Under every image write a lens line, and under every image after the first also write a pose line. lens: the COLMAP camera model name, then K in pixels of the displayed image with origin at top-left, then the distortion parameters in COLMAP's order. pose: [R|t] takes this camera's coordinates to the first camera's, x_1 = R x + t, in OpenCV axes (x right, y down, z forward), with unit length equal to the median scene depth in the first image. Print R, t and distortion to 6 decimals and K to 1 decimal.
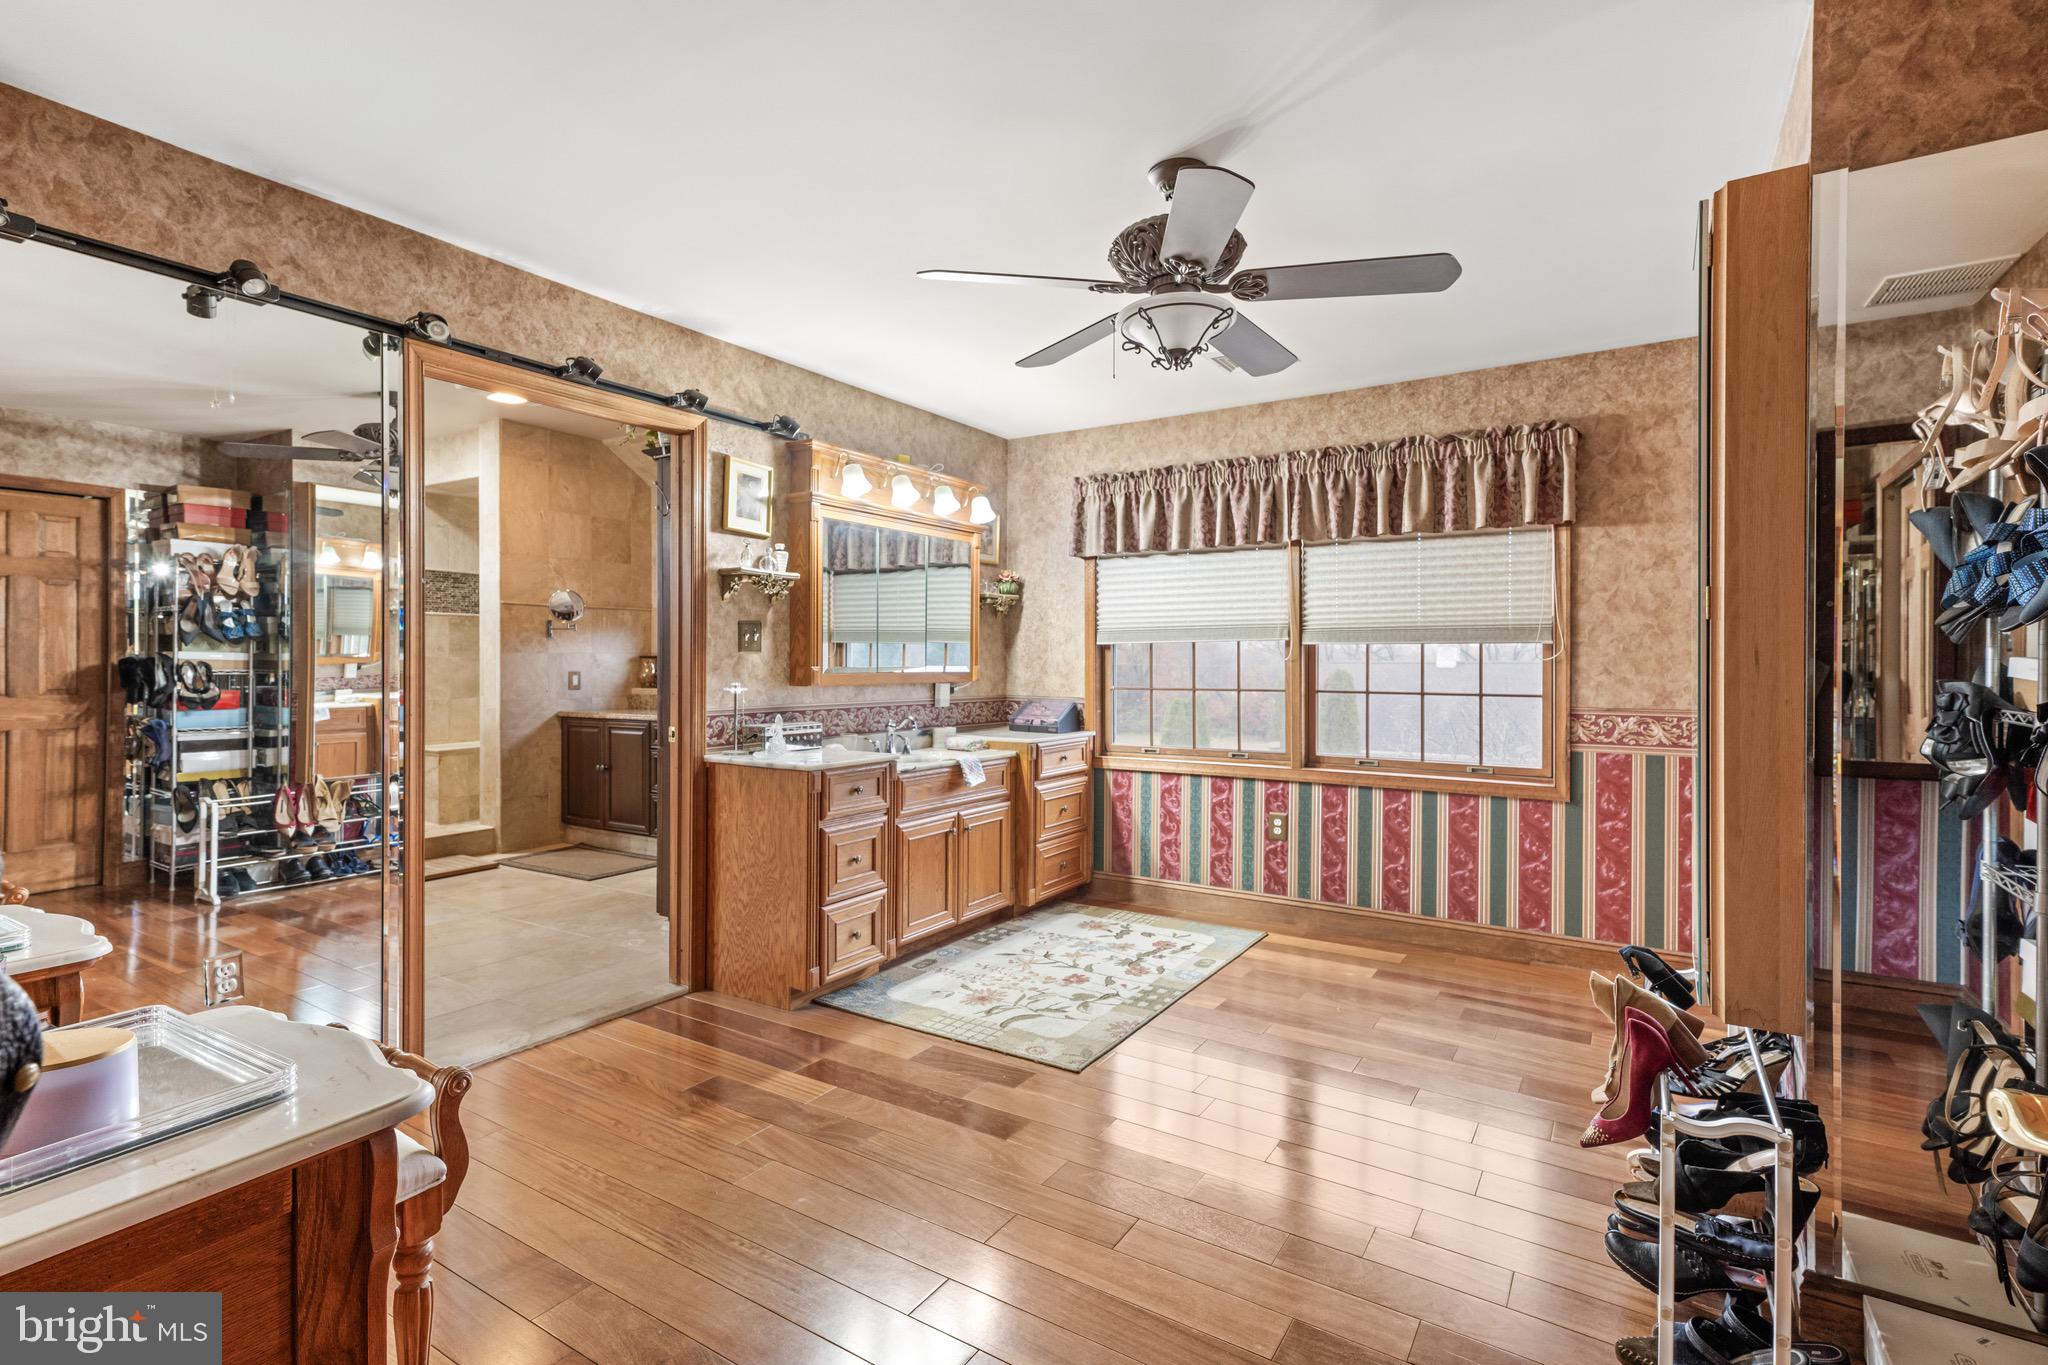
lens RADIAL K [[961.7, 0, 1027.2], [0, 961.7, 669.4], [0, 0, 1]] dist [0.000774, 0.000023]
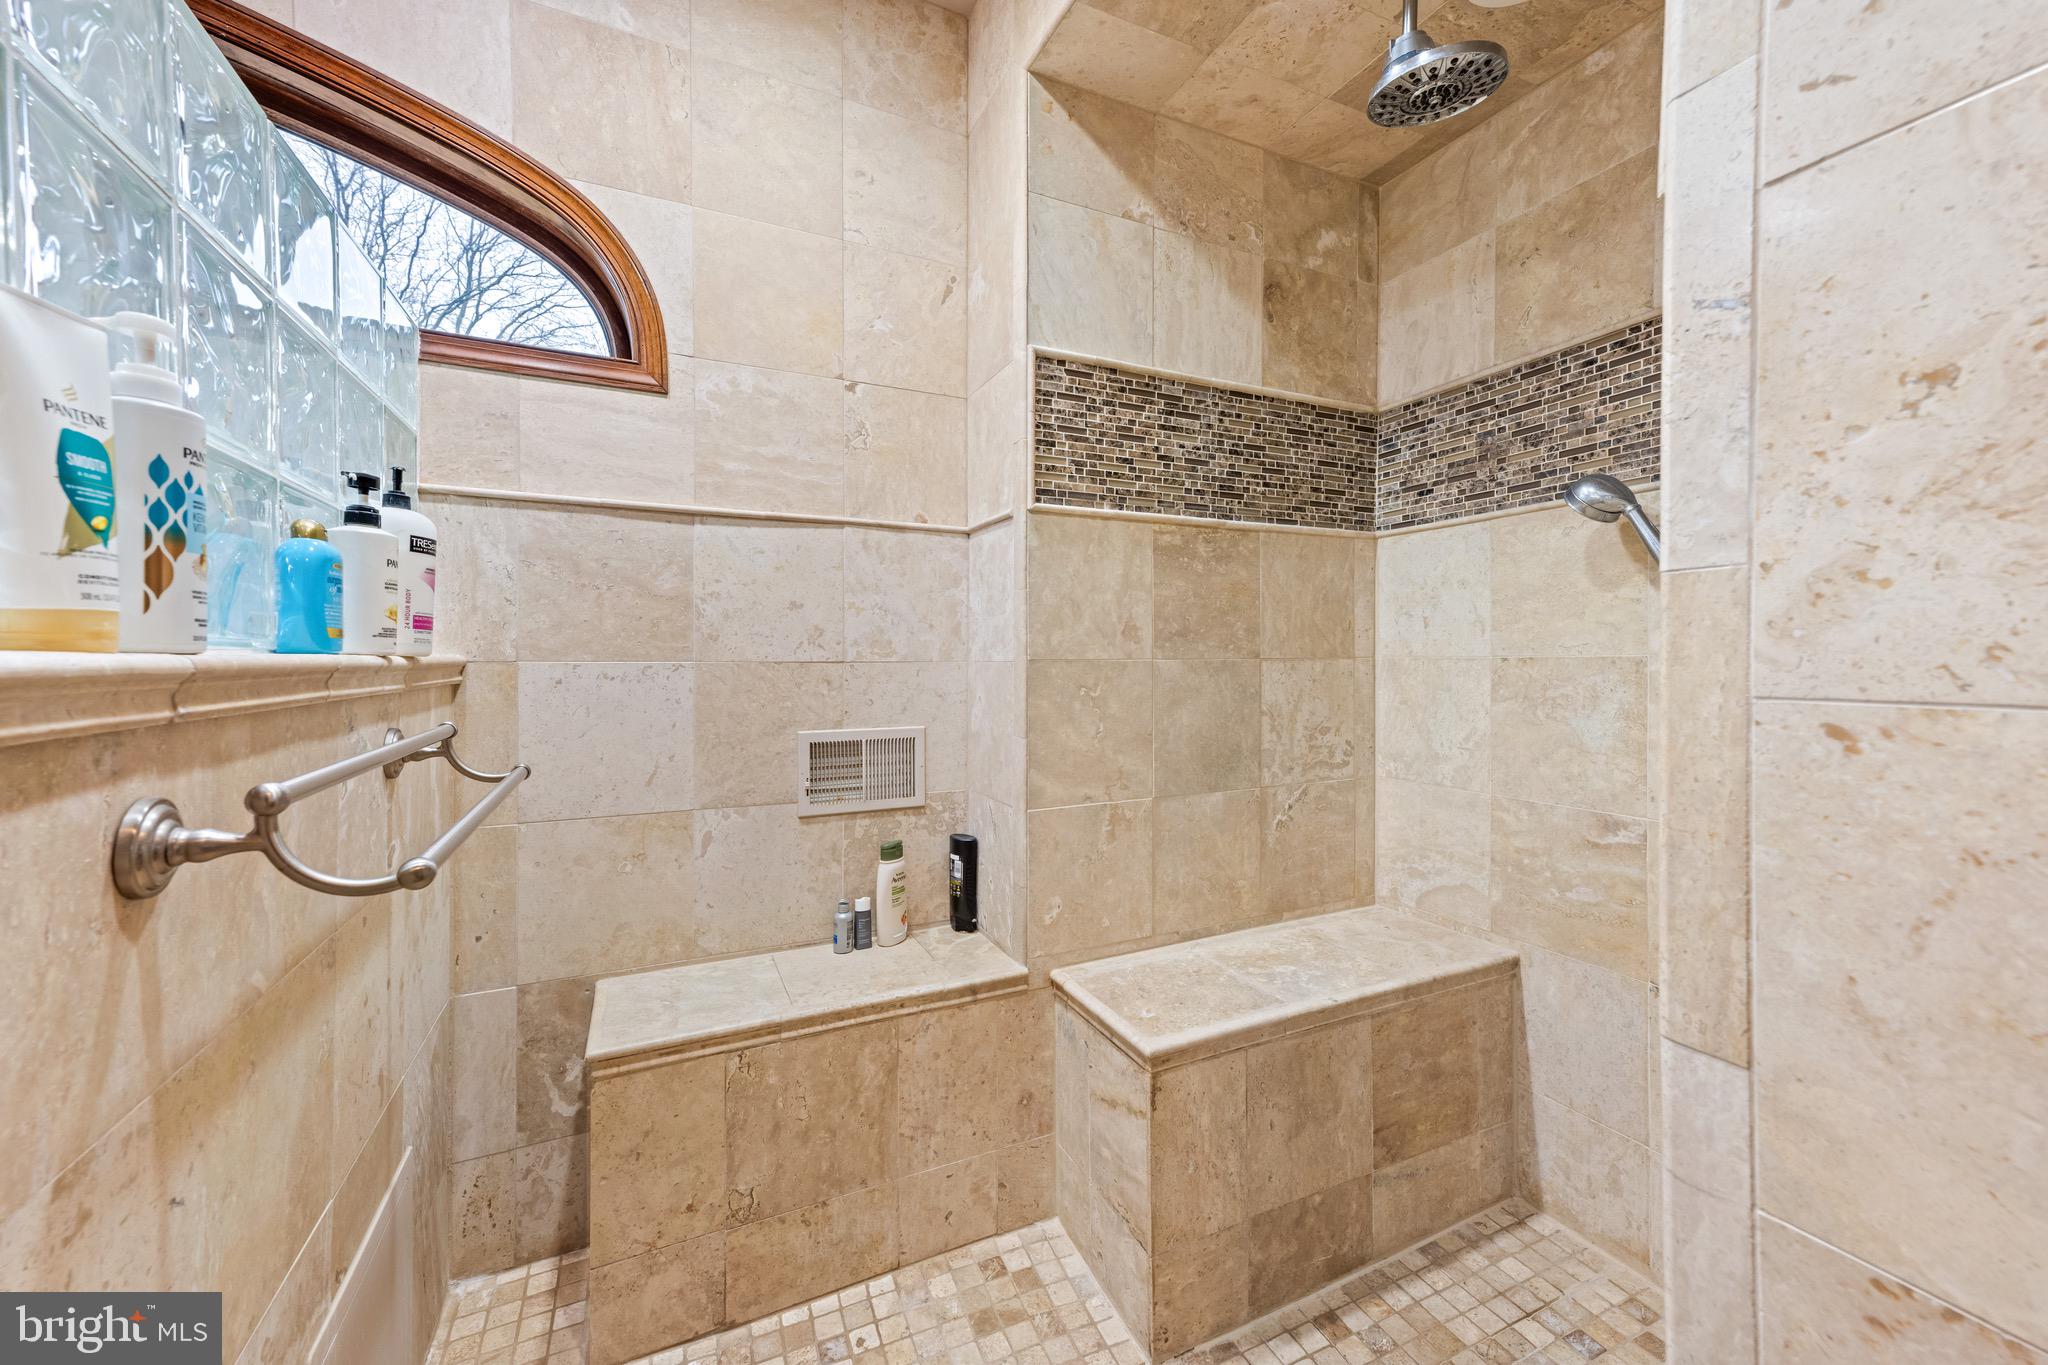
lens RADIAL K [[787.9, 0, 1019.4], [0, 787.9, 675.1], [0, 0, 1]] dist [0.000405, 0.000019]
pose [[0.851386, 0.012194, -0.524398, -0.506434], [-0.007460, 0.999910, 0.011141, -0.010495], [0.524487, -0.005574, 0.851400, 0.767929]]
